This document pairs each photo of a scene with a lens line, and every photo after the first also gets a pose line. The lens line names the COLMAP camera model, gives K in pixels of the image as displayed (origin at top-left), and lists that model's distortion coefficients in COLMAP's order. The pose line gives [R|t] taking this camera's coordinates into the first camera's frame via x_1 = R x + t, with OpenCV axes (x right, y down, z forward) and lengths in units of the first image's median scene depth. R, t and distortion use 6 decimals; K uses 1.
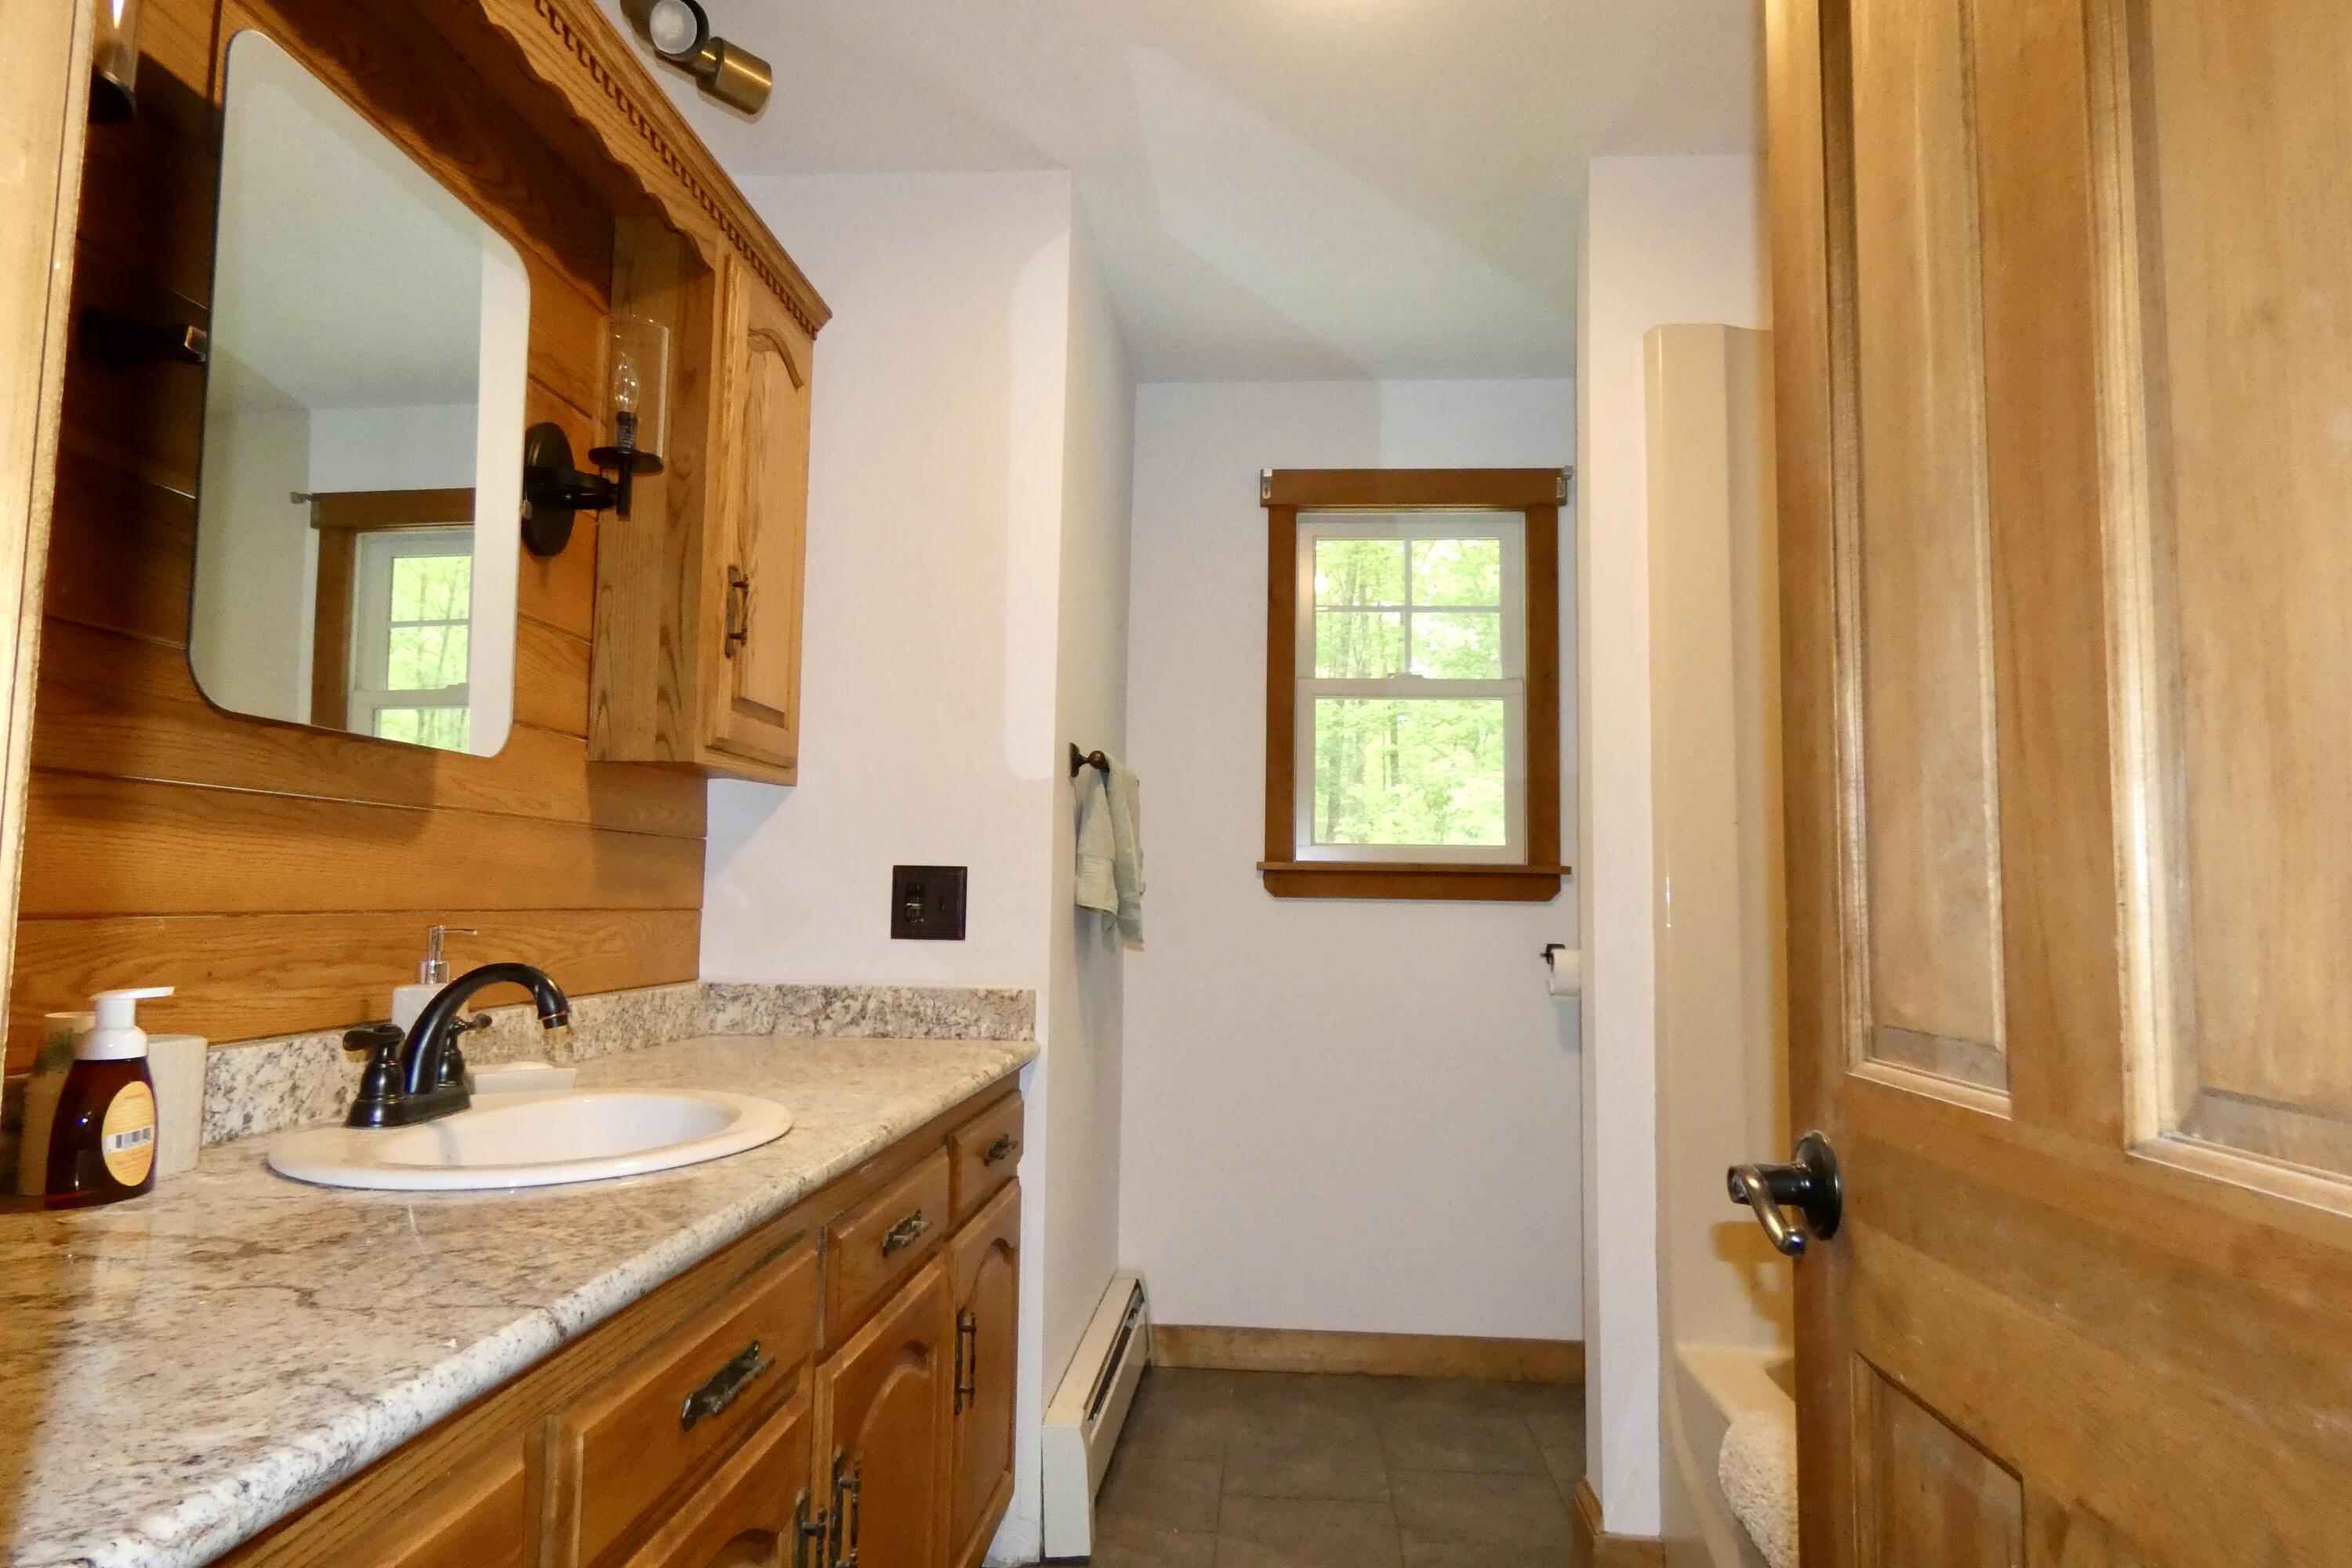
lens RADIAL K [[1436.6, 0, 1176.0], [0, 1436.6, 784.0], [0, 0, 1]] dist [-0.007022, -0.000948]
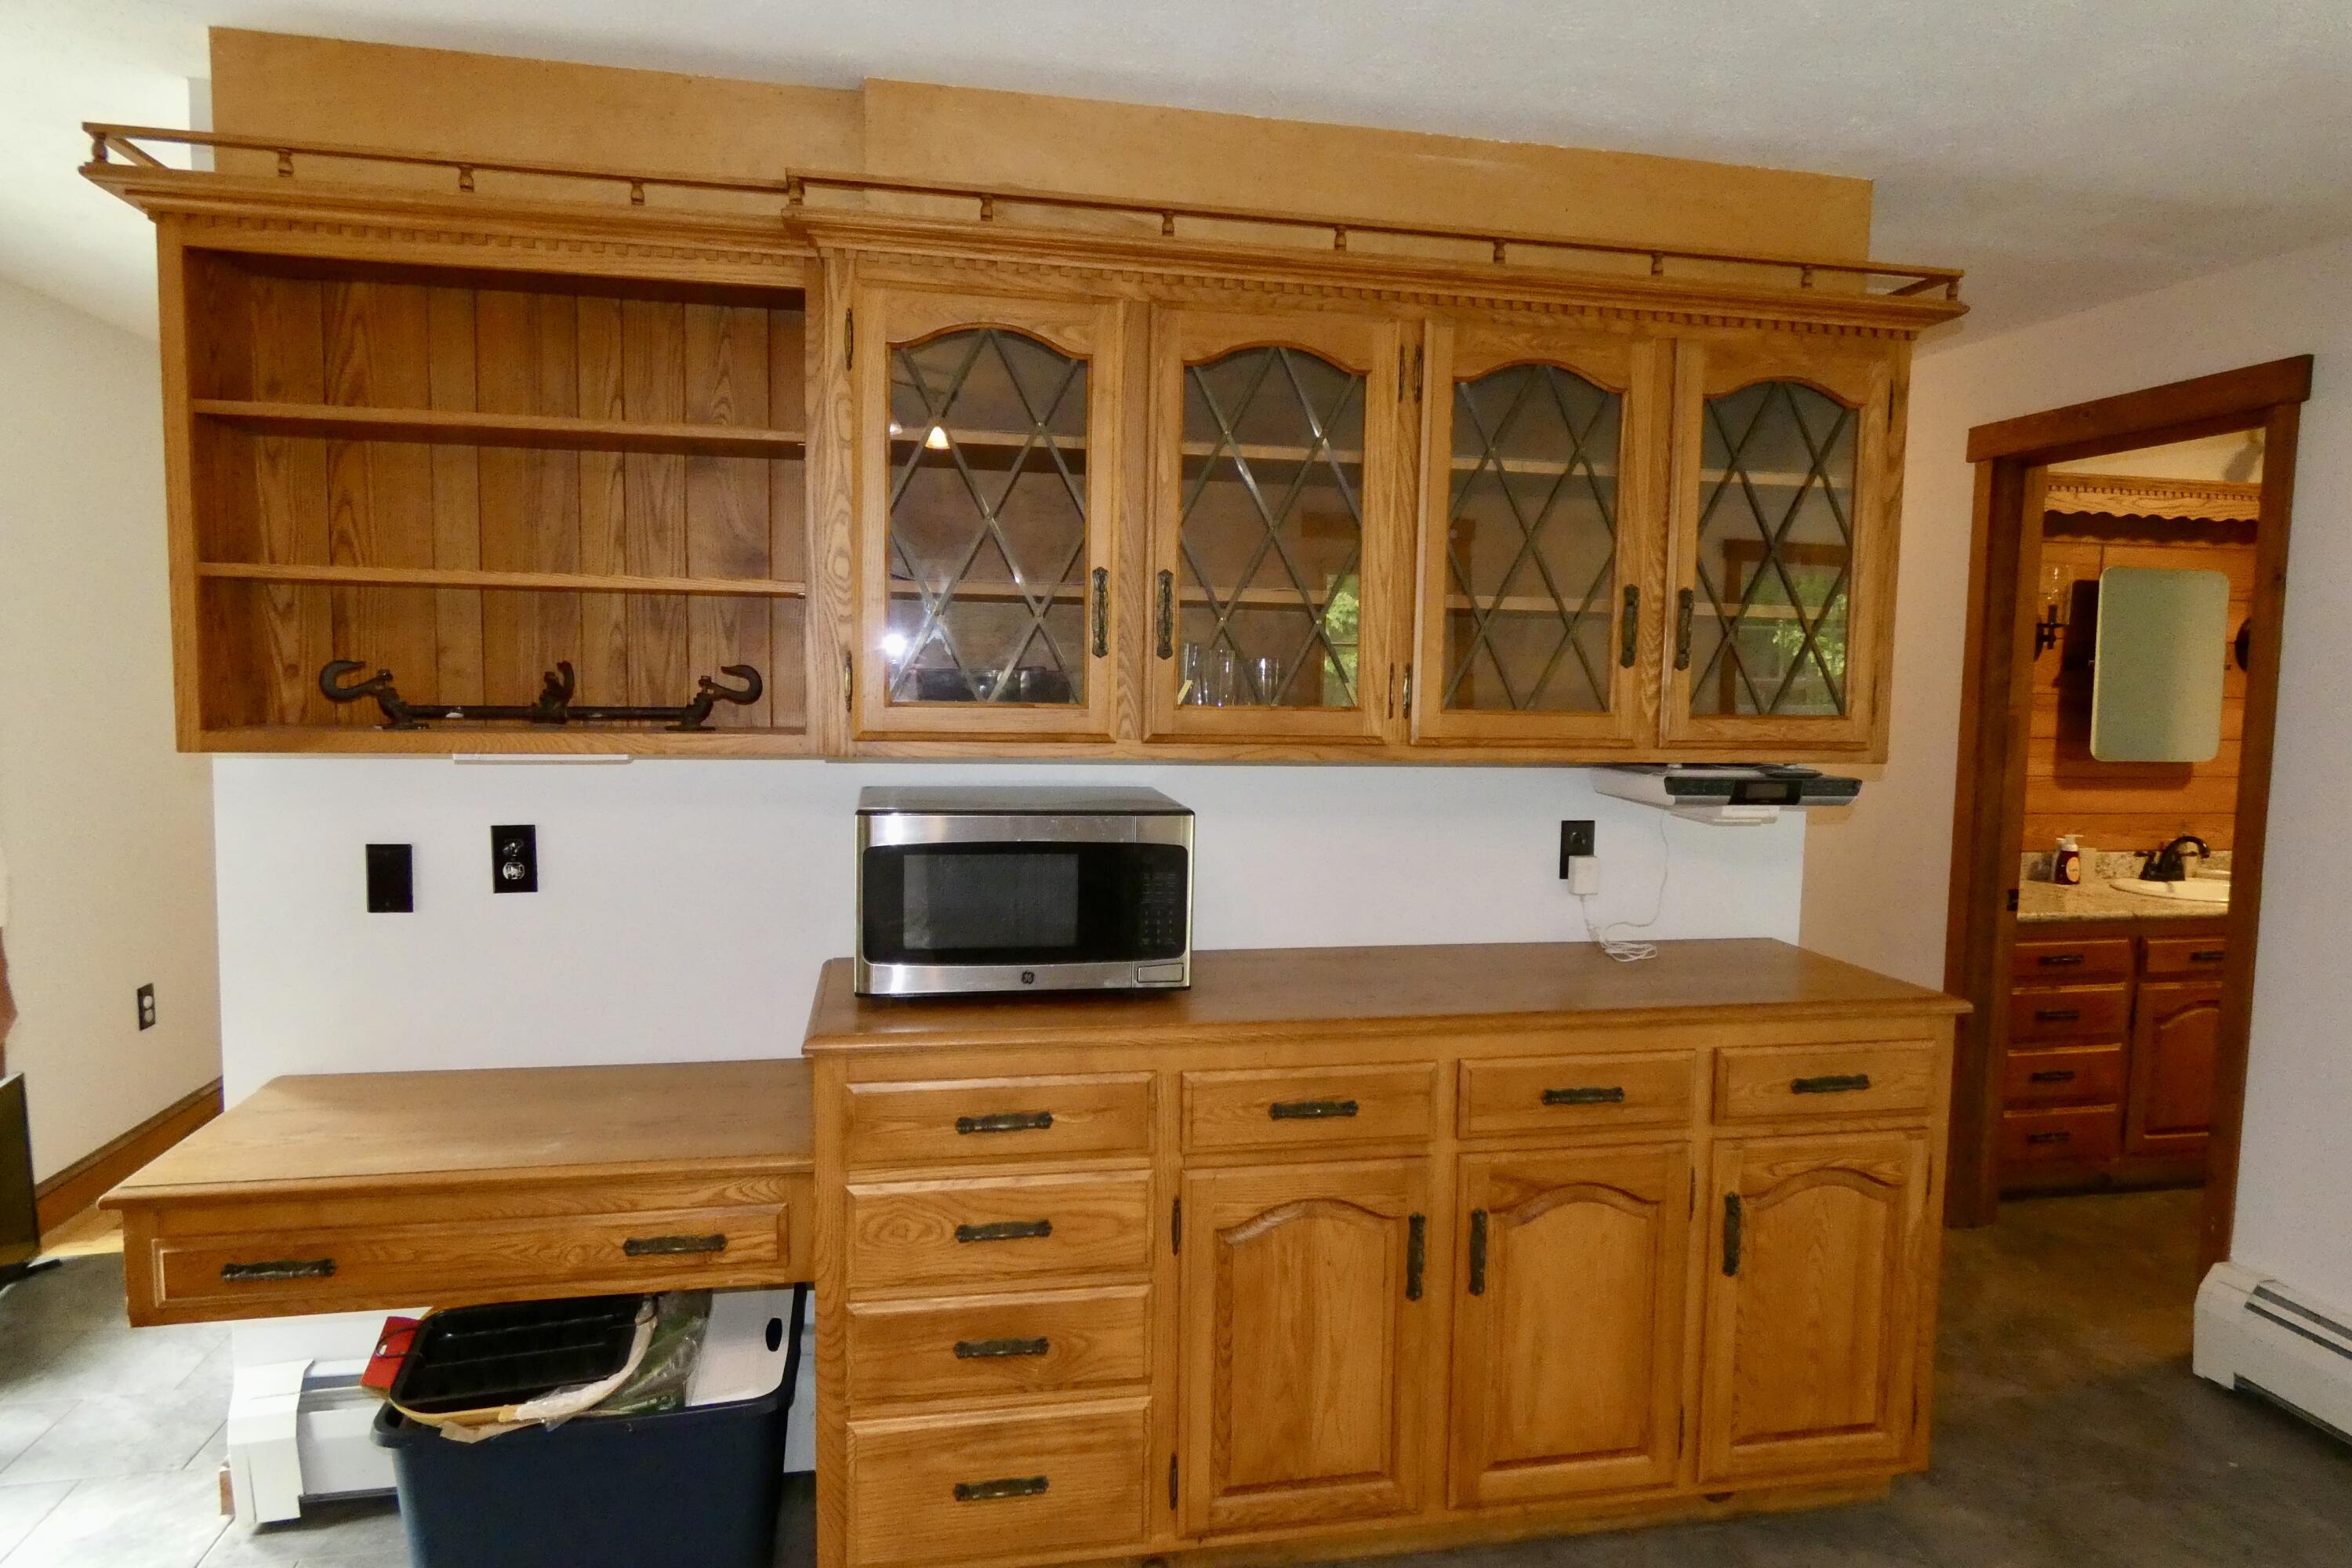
lens RADIAL K [[1436.6, 0, 1176.0], [0, 1436.6, 784.0], [0, 0, 1]] dist [-0.007022, -0.000948]
pose [[0.274582, 0.071872, -0.958874, 2.188995], [0.058251, 0.994128, 0.091195, -0.461739], [0.959798, -0.080896, 0.268783, -2.254142]]
